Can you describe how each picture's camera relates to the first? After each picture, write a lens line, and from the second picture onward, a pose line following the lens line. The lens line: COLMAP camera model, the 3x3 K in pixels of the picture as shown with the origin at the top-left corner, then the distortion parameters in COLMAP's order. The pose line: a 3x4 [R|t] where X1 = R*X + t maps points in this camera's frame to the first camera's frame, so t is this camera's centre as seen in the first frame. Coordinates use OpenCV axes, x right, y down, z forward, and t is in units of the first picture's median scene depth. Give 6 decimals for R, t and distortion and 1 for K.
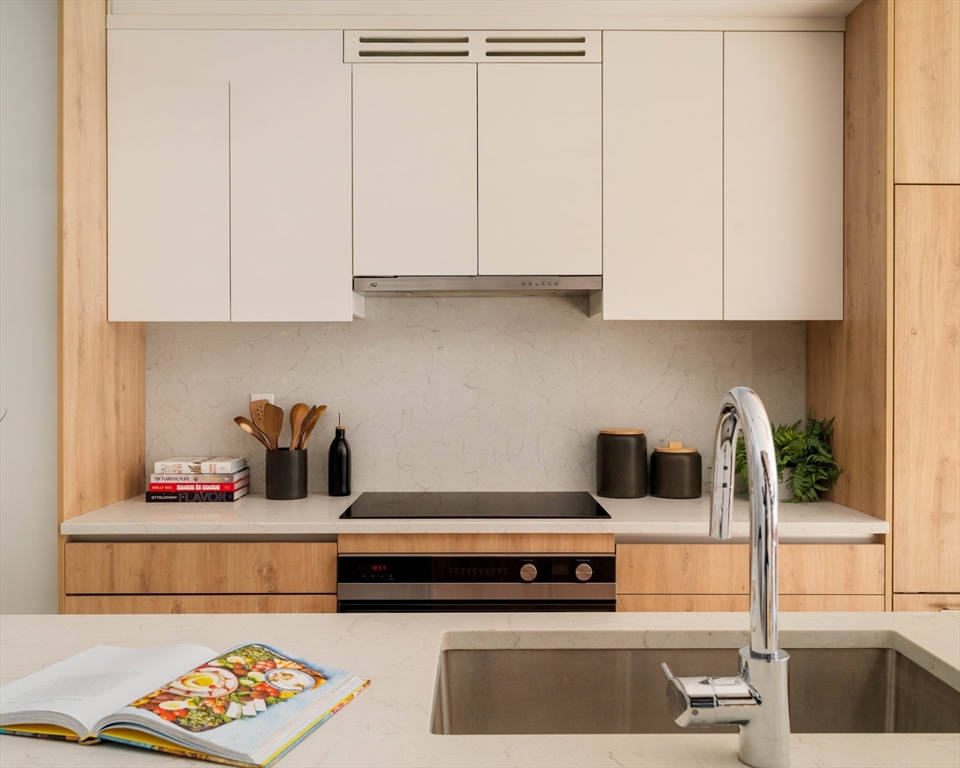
lens RADIAL K [[895.9, 0, 549.5], [0, 895.9, 384.2], [0, 0, 1]] dist [0.000191, 0.011341]
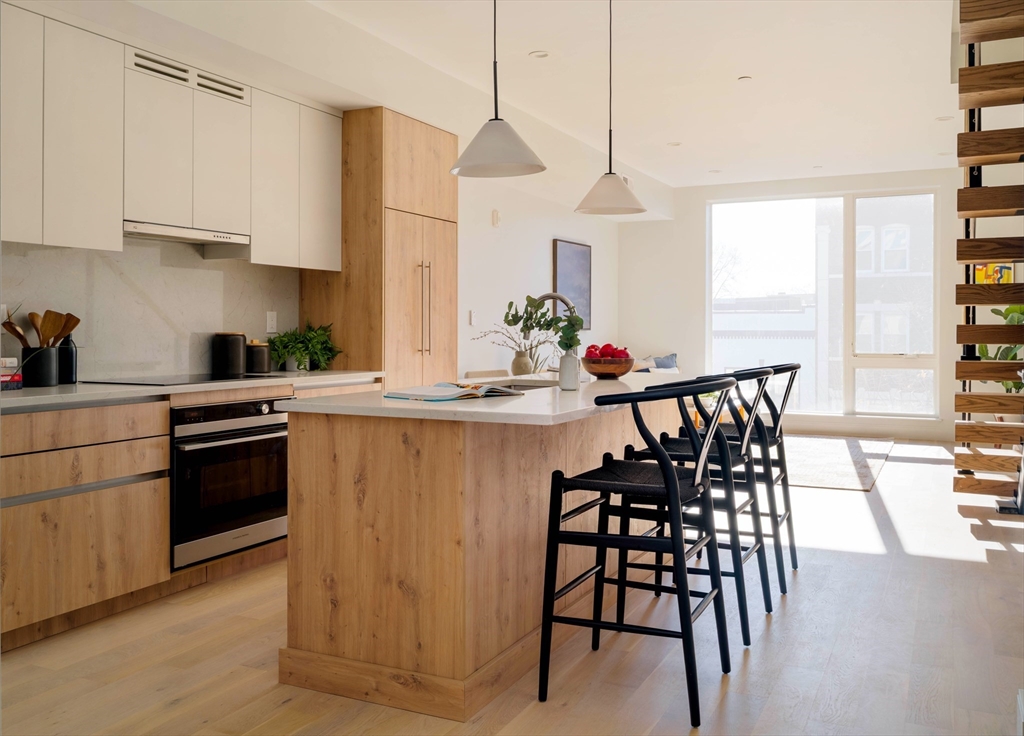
lens RADIAL K [[835.7, 0, 544.7], [0, 835.7, 328.6], [0, 0, 1]] dist [0.000094, -0.001741]
pose [[0.502006, -0.005957, 0.864844, -1.005952], [0.011995, 0.999928, -0.000075, 0.056389], [-0.864781, 0.010411, 0.502041, -0.224160]]
